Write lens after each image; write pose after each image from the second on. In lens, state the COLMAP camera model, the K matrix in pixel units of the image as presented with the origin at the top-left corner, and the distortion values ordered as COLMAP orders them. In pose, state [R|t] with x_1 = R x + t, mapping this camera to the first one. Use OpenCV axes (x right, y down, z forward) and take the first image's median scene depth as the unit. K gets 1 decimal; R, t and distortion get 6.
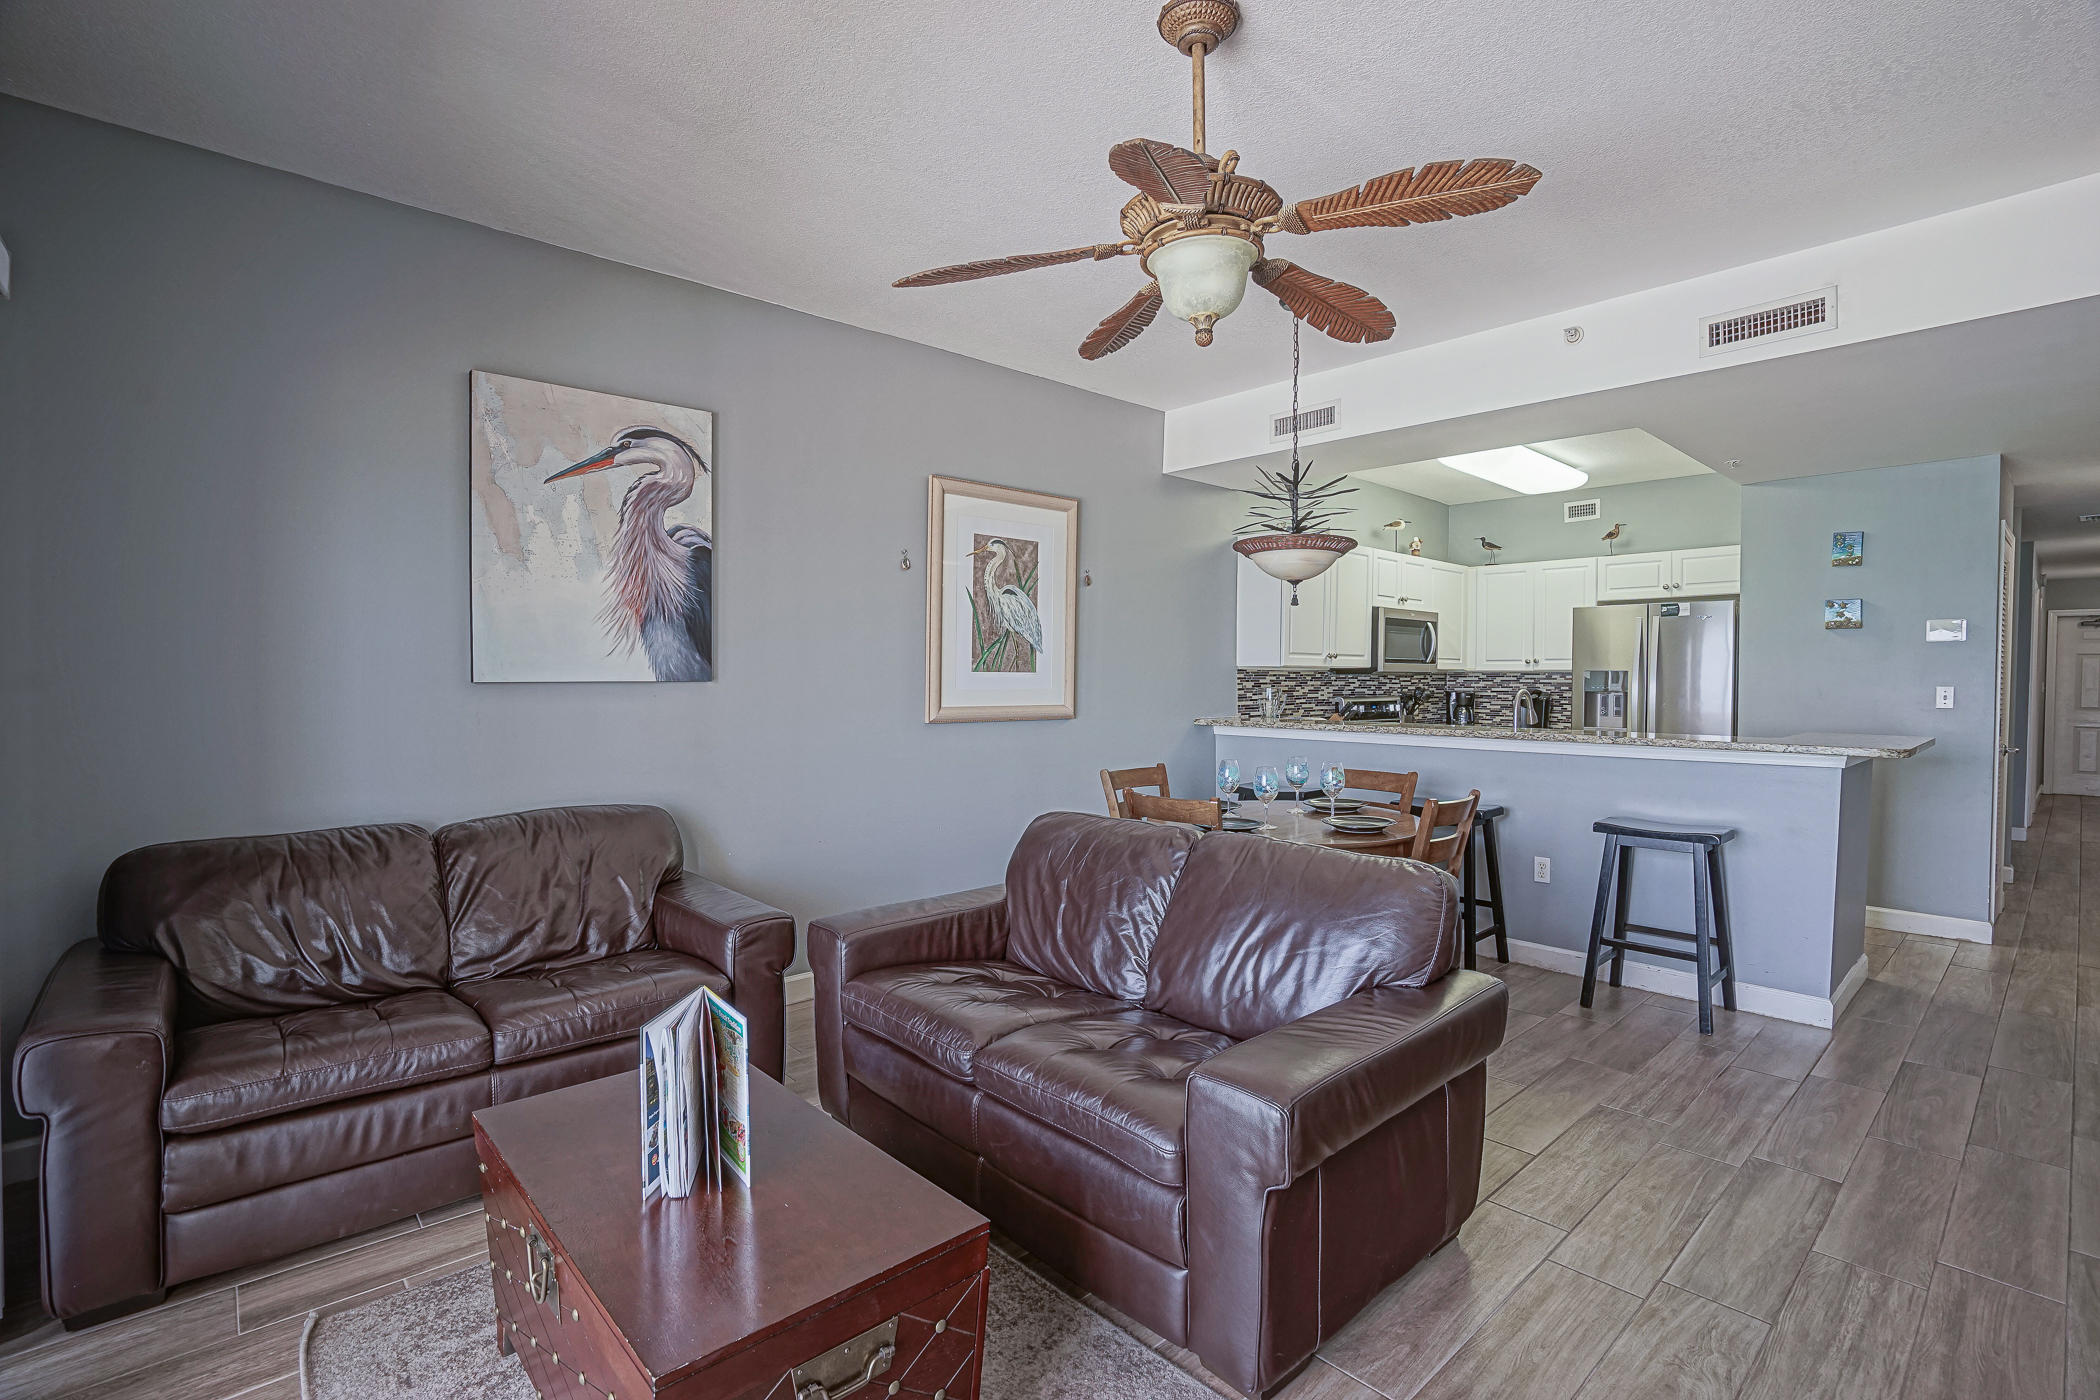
lens RADIAL K [[979.0, 0, 1050.0], [0, 979.0, 700.0], [0, 0, 1]] dist [-0.075155, 0.040084]
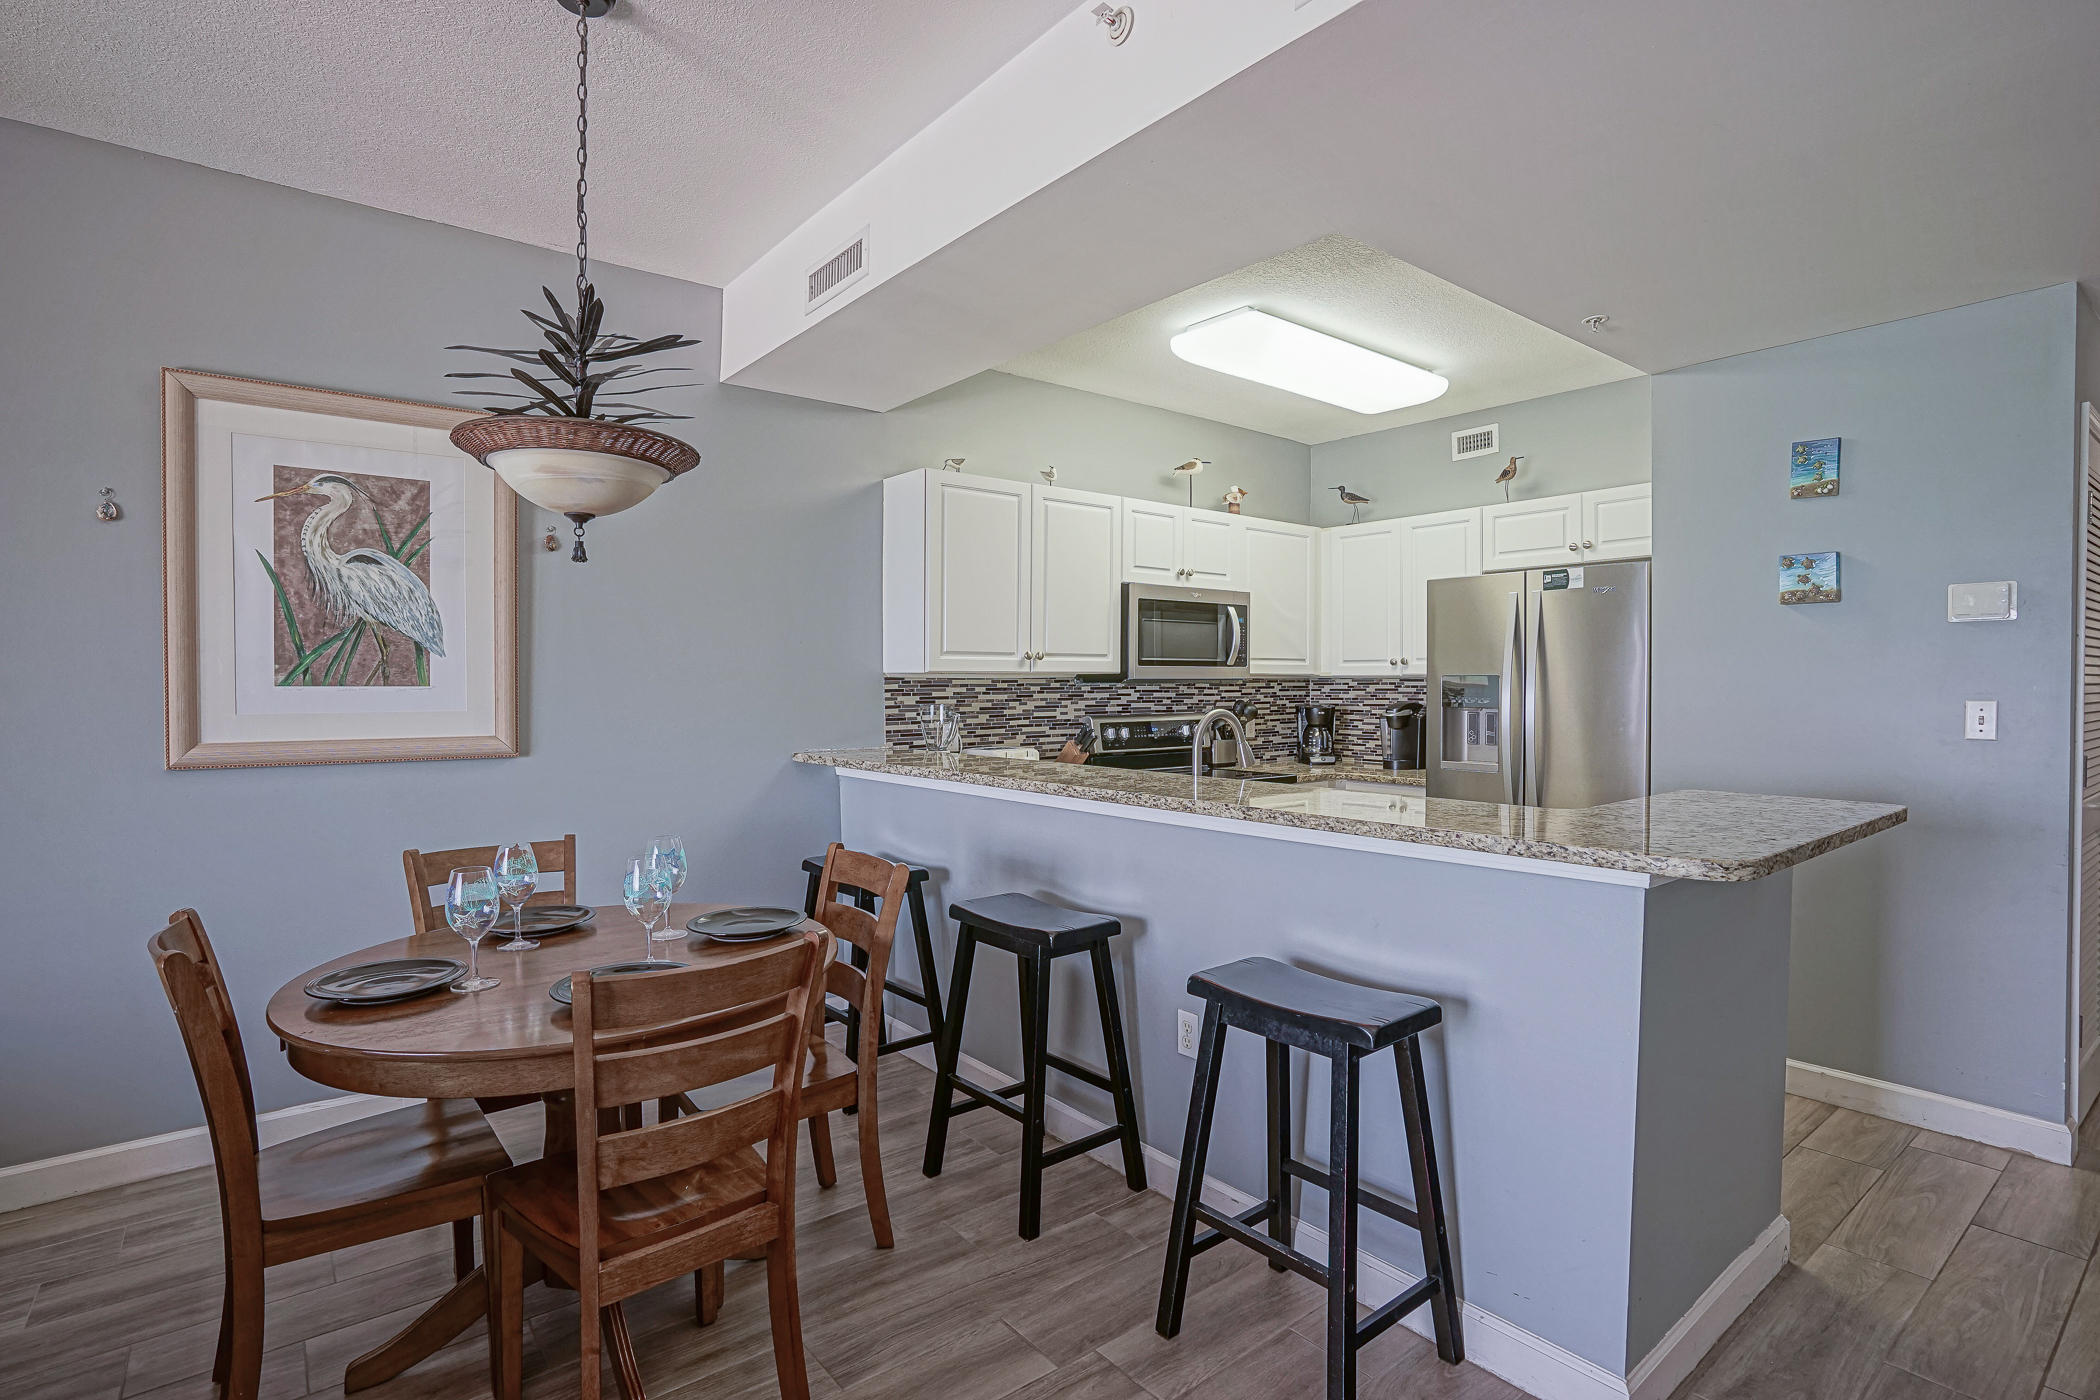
lens RADIAL K [[1036.8, 0, 1050.0], [0, 1036.8, 700.0], [0, 0, 1]] dist [-0.062191, 0.036853]
pose [[0.997958, -0.004000, -0.063749, 0.443981], [0.003565, 0.999970, -0.006945, -0.013174], [0.063775, 0.006703, 0.997942, 0.372092]]
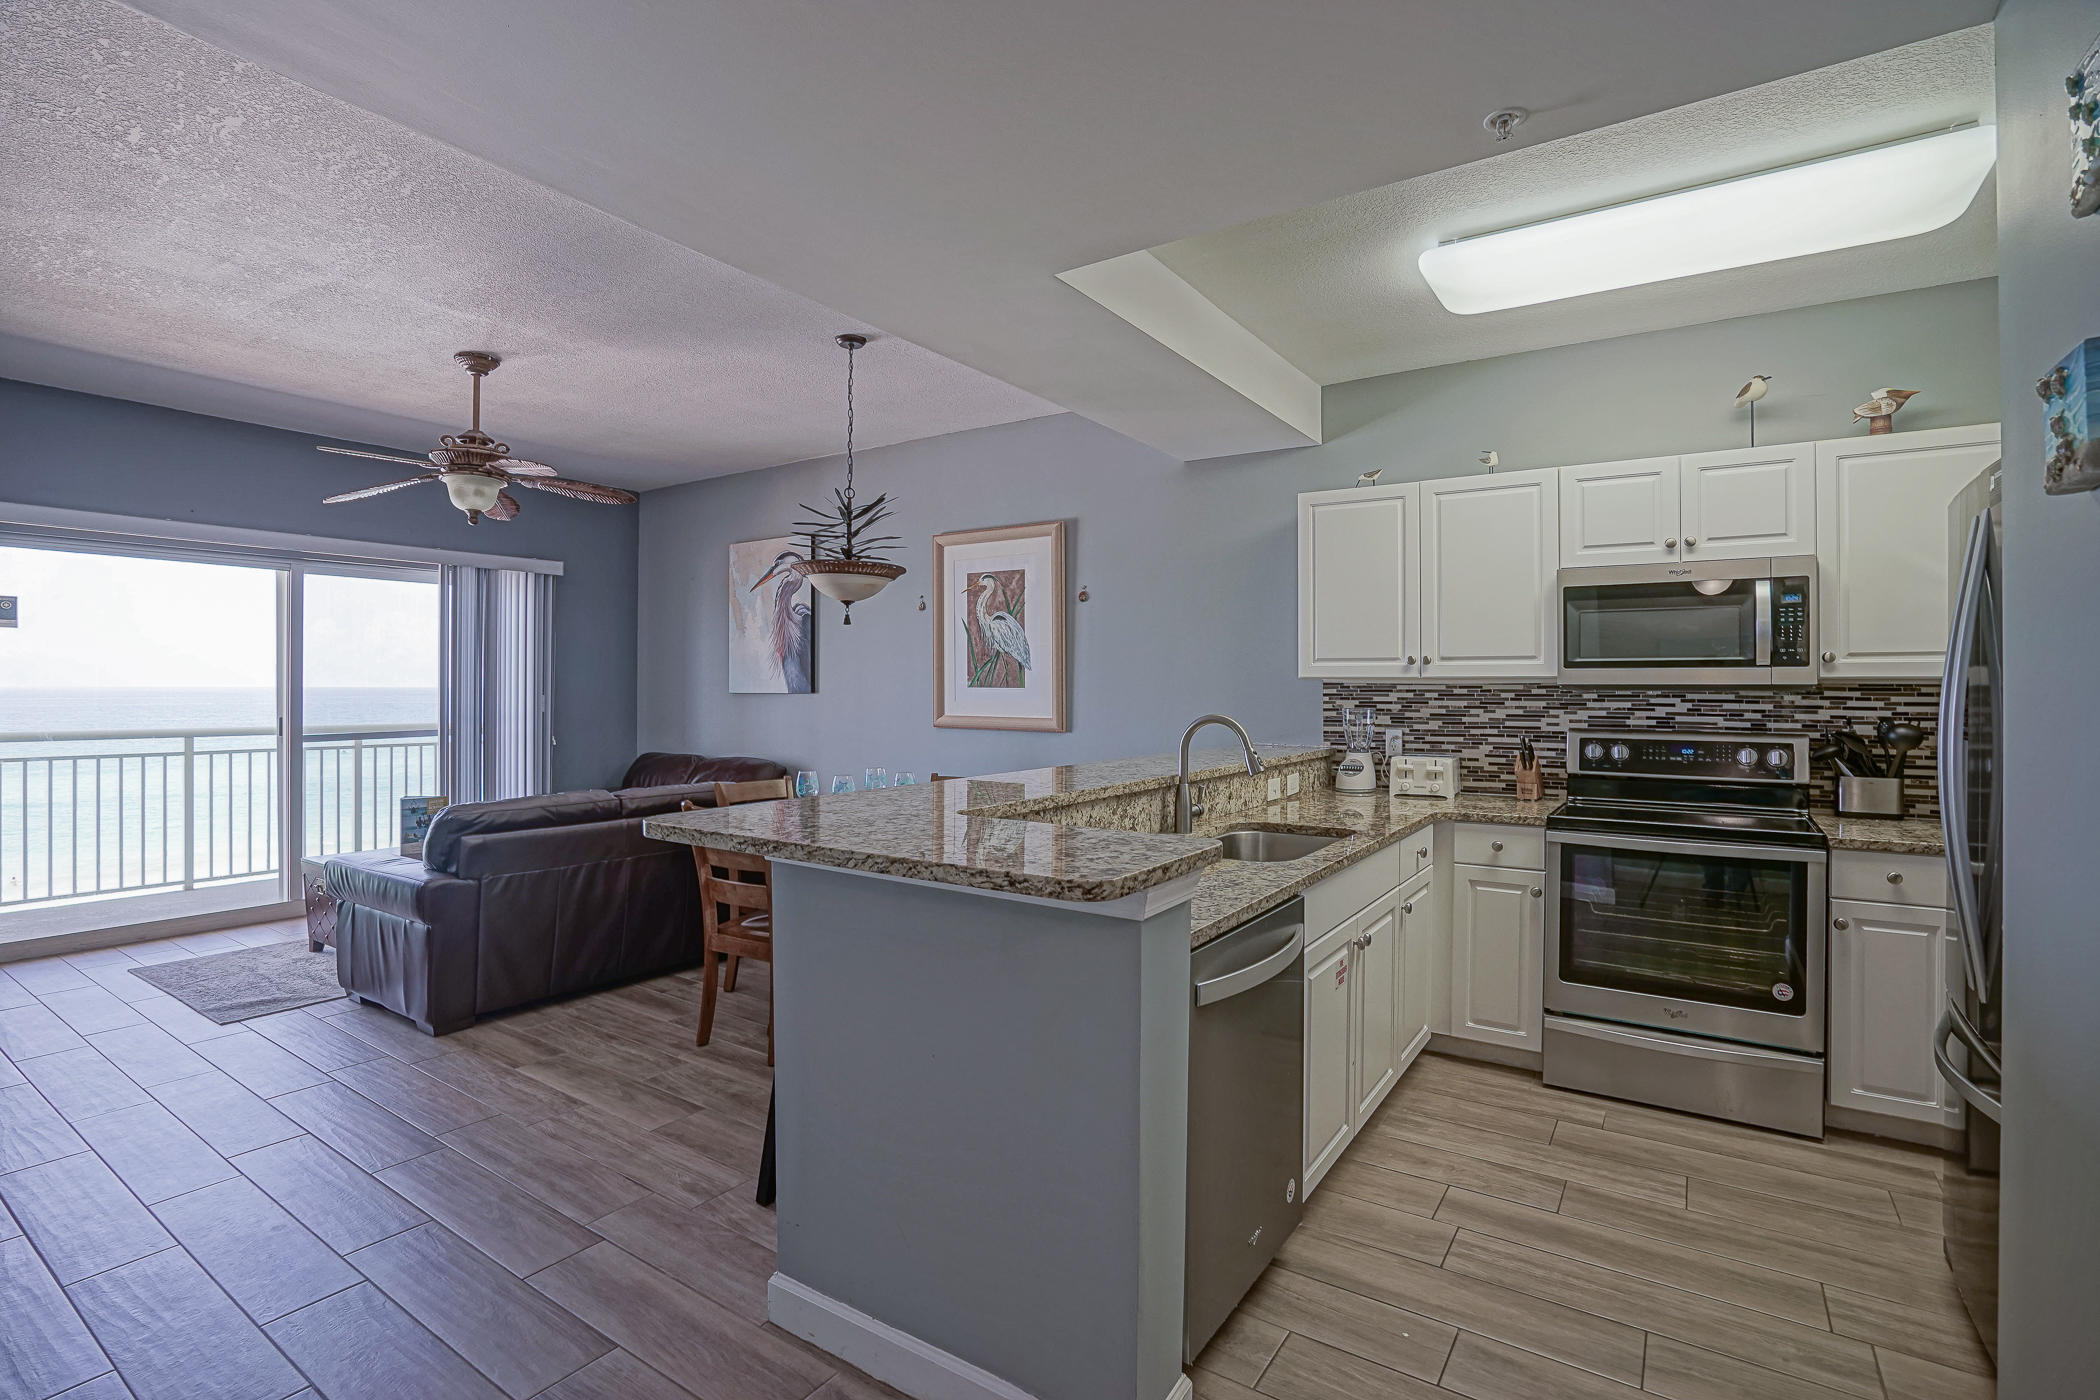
lens RADIAL K [[983.1, 0, 1049.0], [0, 983.1, 684.3], [0, 0, 1]] dist [-0.062134, 0.026614]
pose [[0.240082, -0.003765, -0.970745, 1.095380], [-0.025390, 0.999626, -0.010156, -0.022014], [0.970420, 0.027085, 0.239897, 0.781035]]
